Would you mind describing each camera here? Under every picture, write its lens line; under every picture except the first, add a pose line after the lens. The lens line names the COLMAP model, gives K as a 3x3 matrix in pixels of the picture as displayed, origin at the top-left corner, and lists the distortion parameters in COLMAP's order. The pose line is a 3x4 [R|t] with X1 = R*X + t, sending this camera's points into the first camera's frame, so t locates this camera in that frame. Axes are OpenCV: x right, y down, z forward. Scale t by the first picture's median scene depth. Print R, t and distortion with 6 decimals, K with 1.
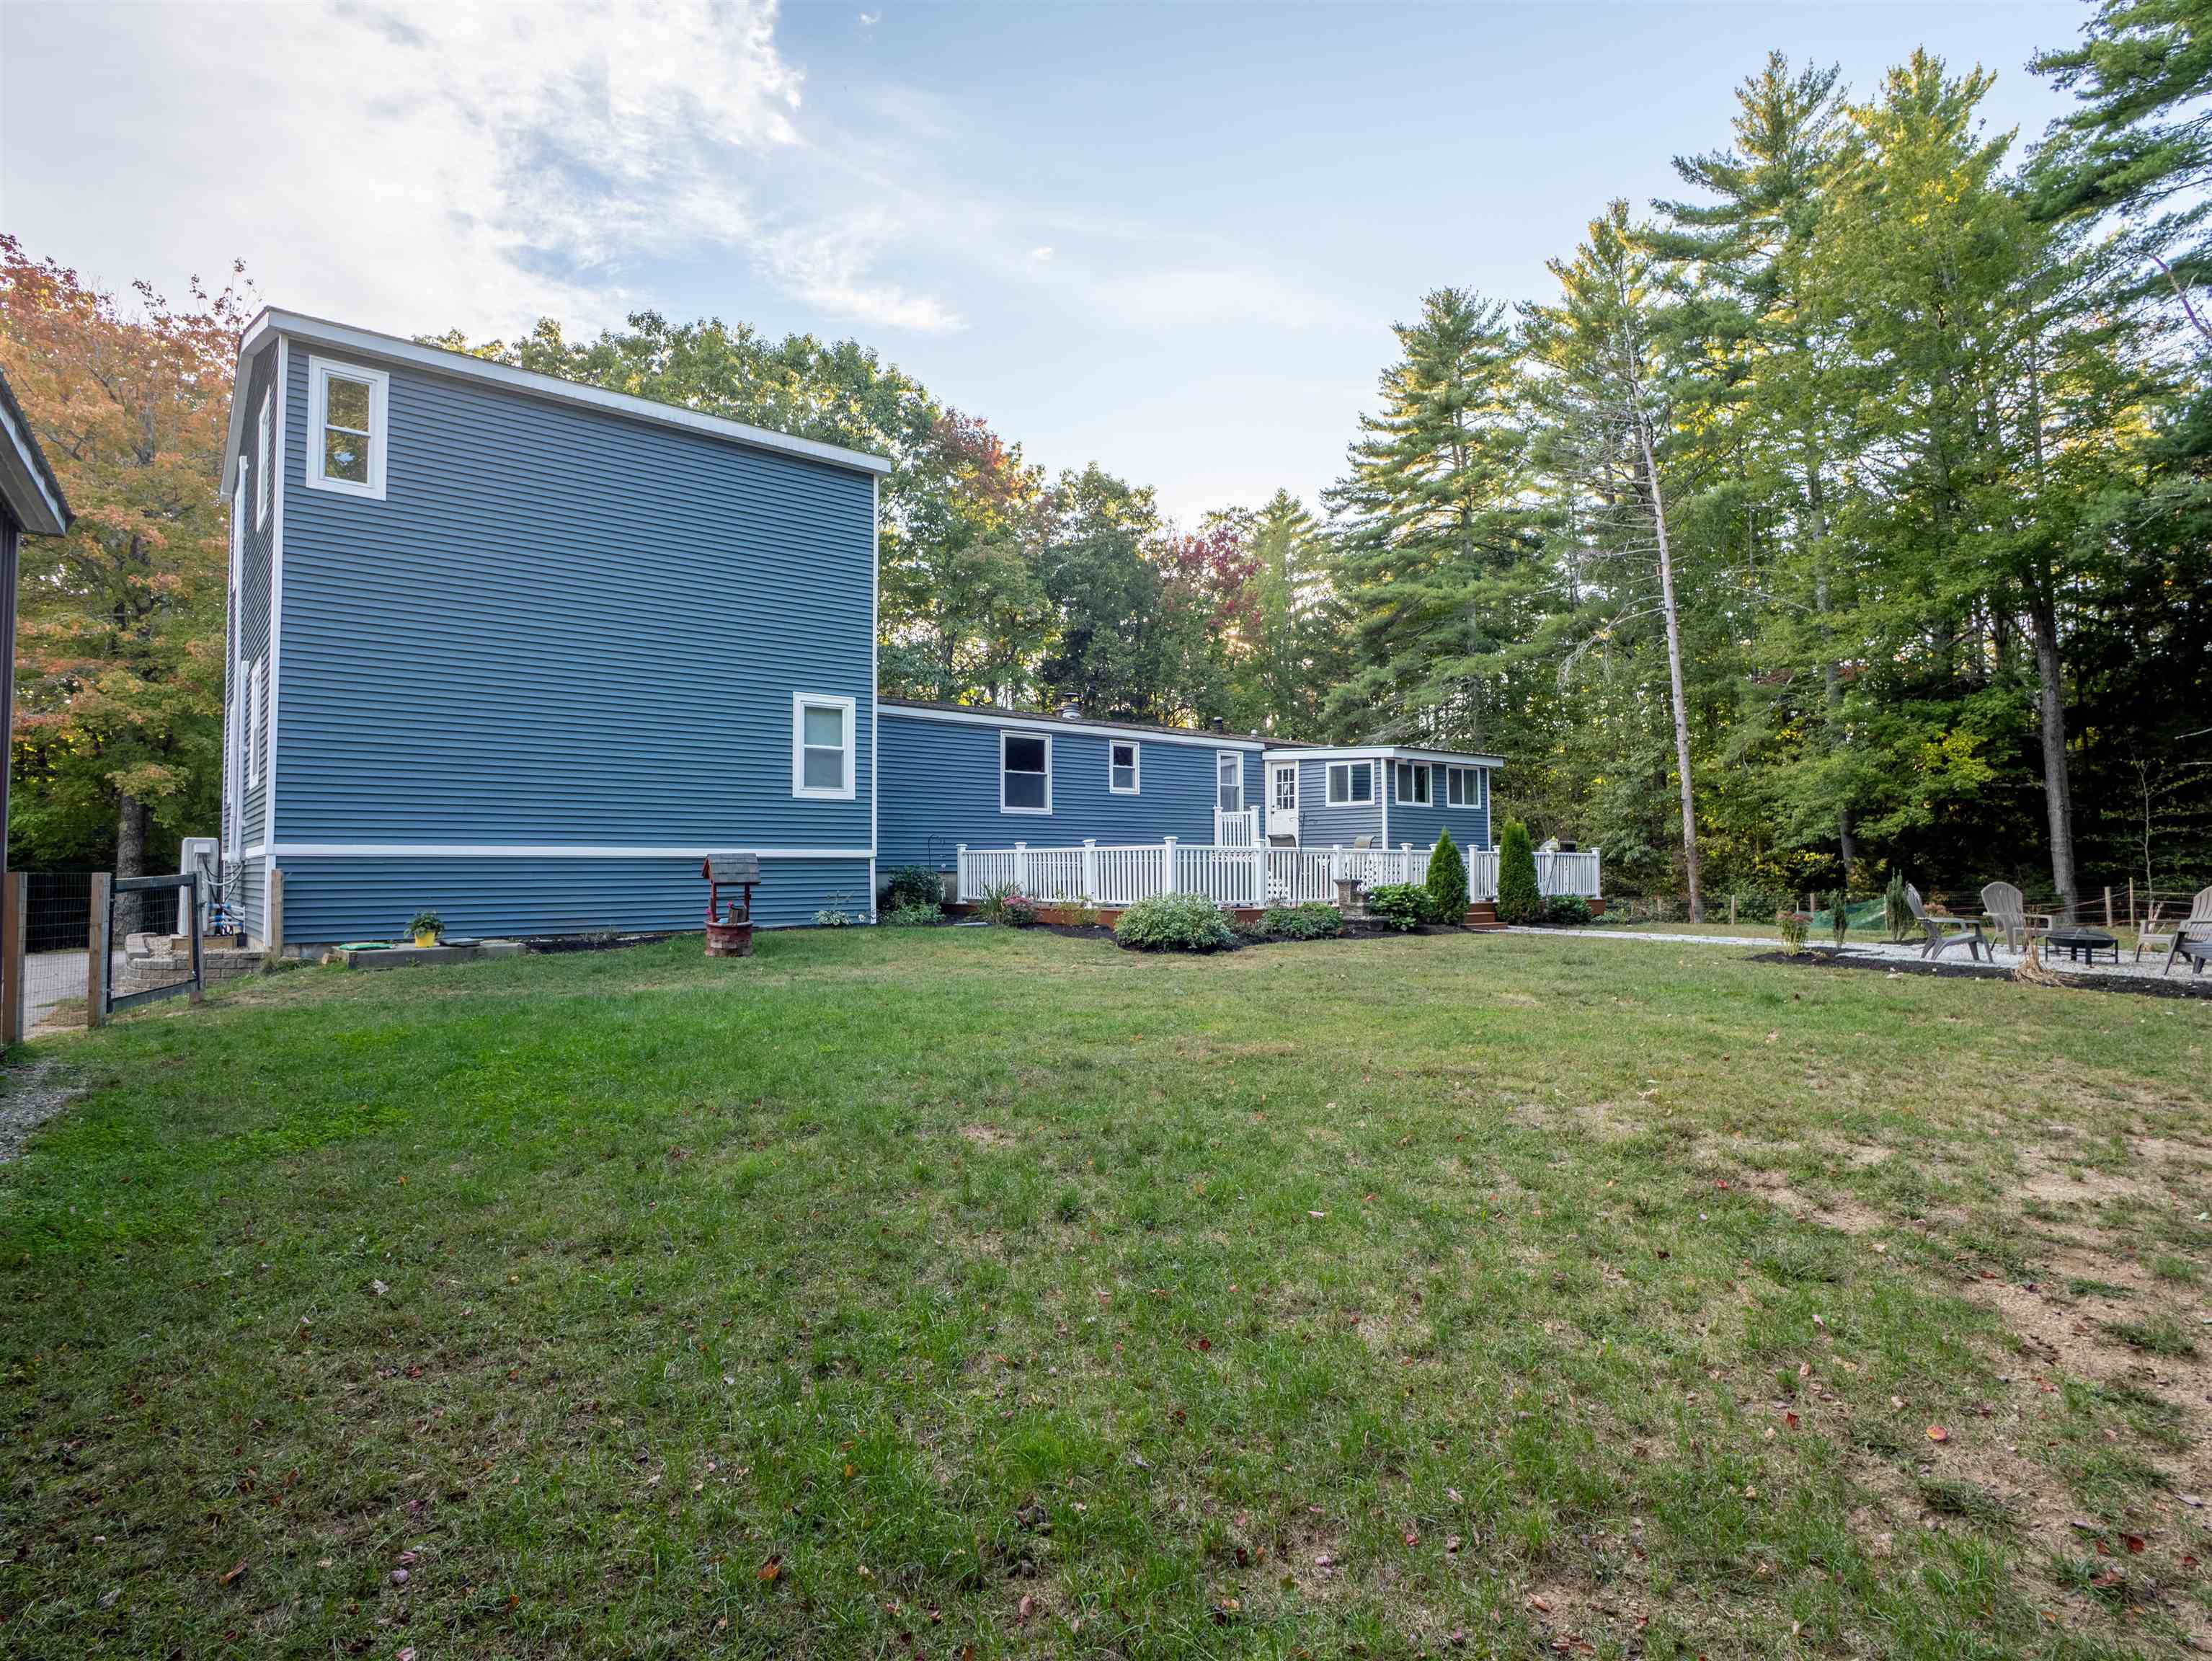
lens RADIAL K [[1193.6, 0, 1113.2], [0, 1193.6, 830.6], [0, 0, 1]] dist [-0.016498, 0.003626]
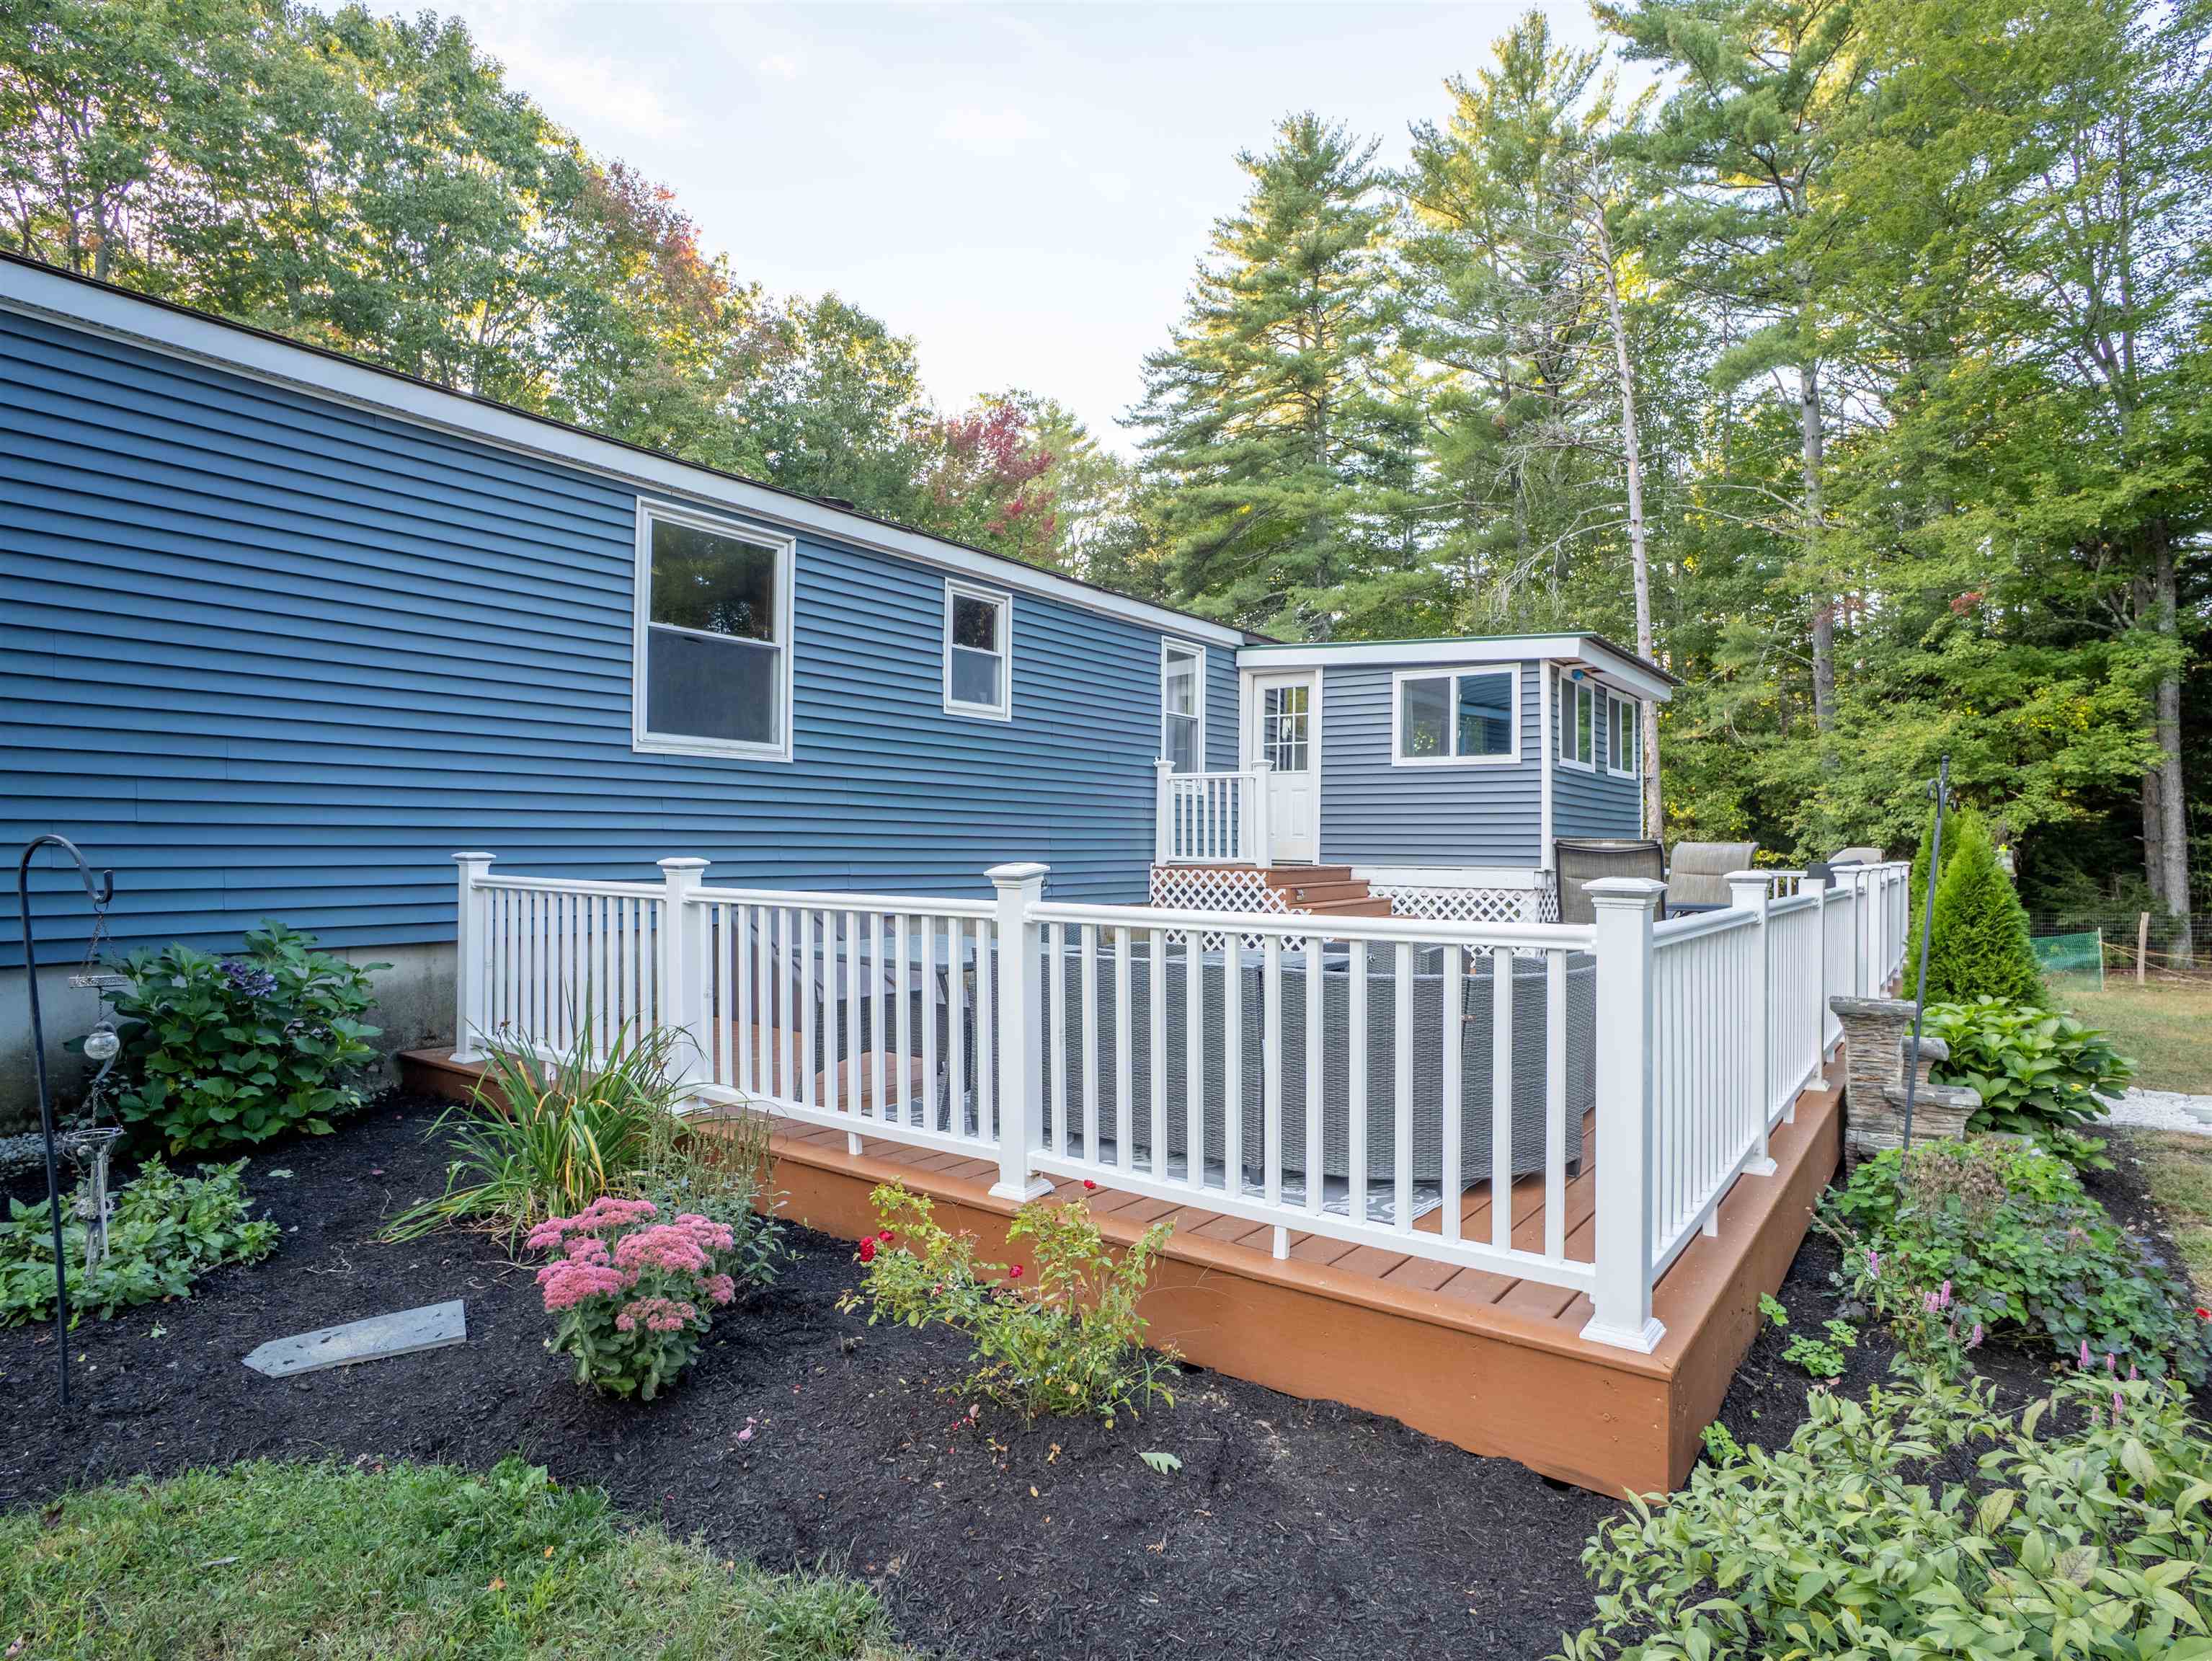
lens RADIAL K [[1193.6, 0, 1118.5], [0, 1193.6, 821.2], [0, 0, 1]] dist [-0.016498, 0.003626]
pose [[0.970241, 0.016779, 0.241559, -0.038414], [-0.020347, 0.999718, 0.012285, -0.002099], [-0.241285, -0.016834, 0.970308, 0.570119]]
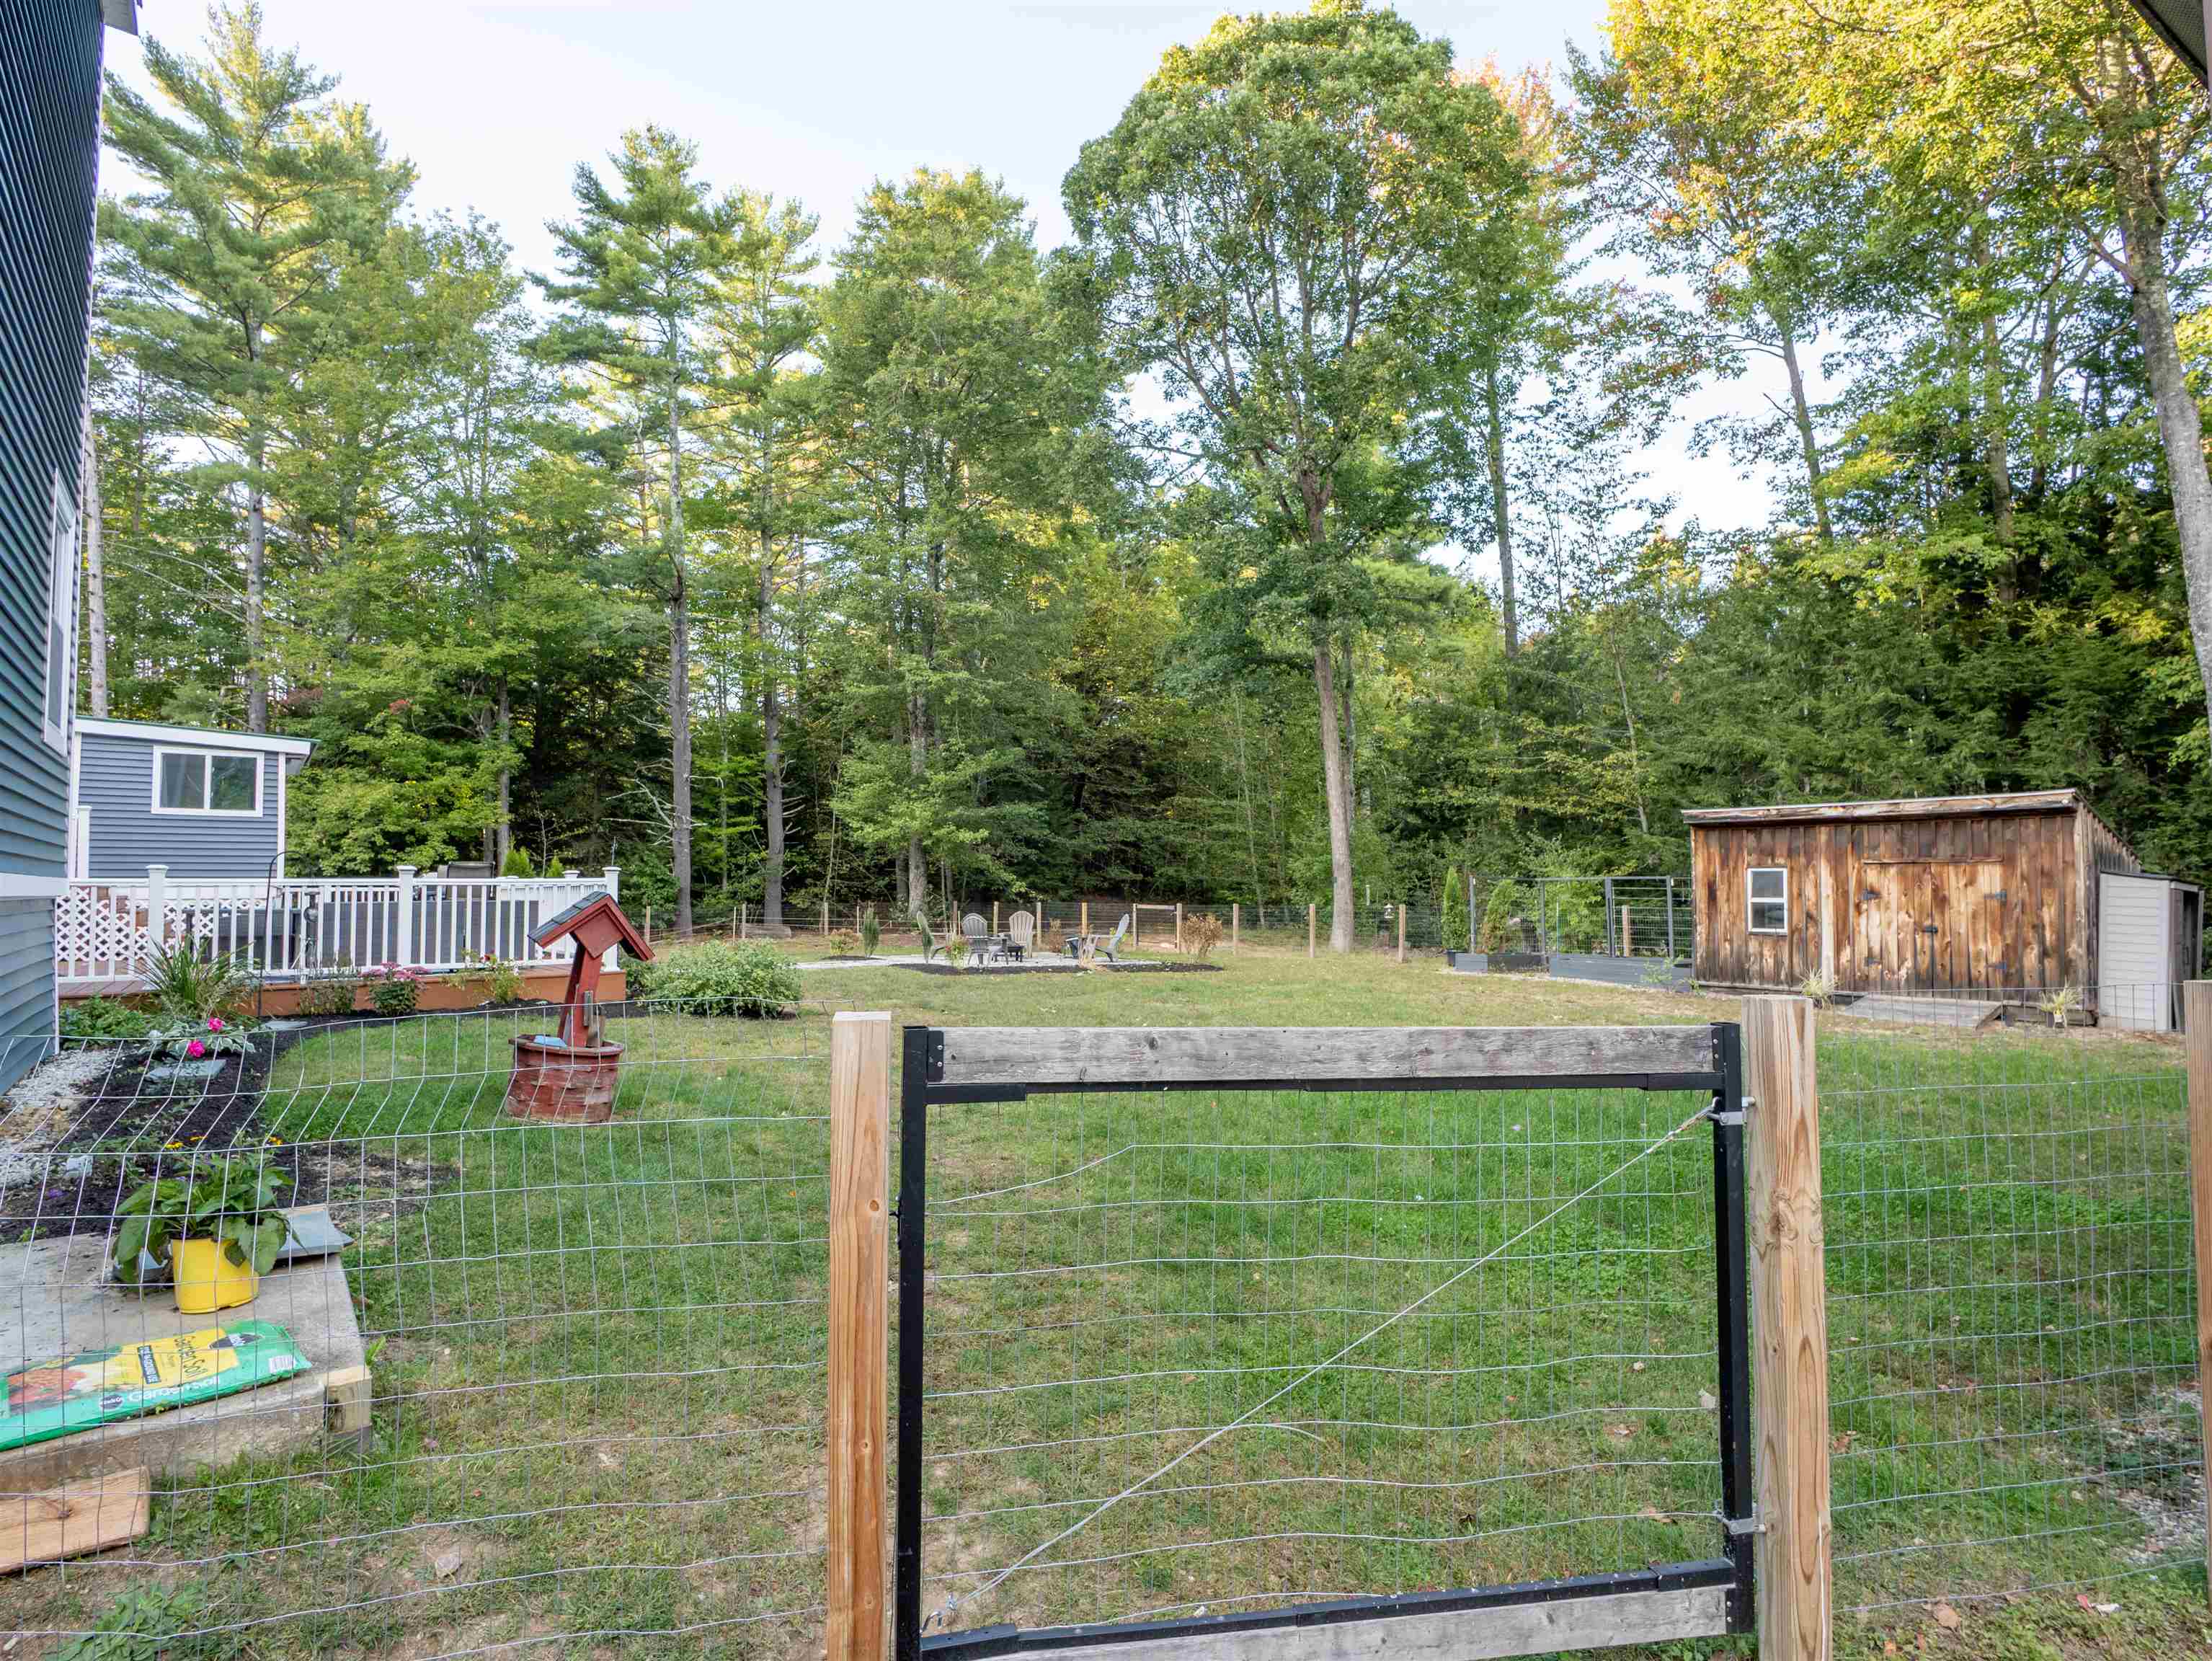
lens RADIAL K [[1193.6, 0, 1096.4], [0, 1193.6, 833.9], [0, 0, 1]] dist [-0.016498, 0.003626]
pose [[0.070313, 0.047262, 0.996405, -0.431442], [-0.028174, 0.998573, -0.045377, 0.006175], [-0.997127, -0.024882, 0.071544, 0.434508]]
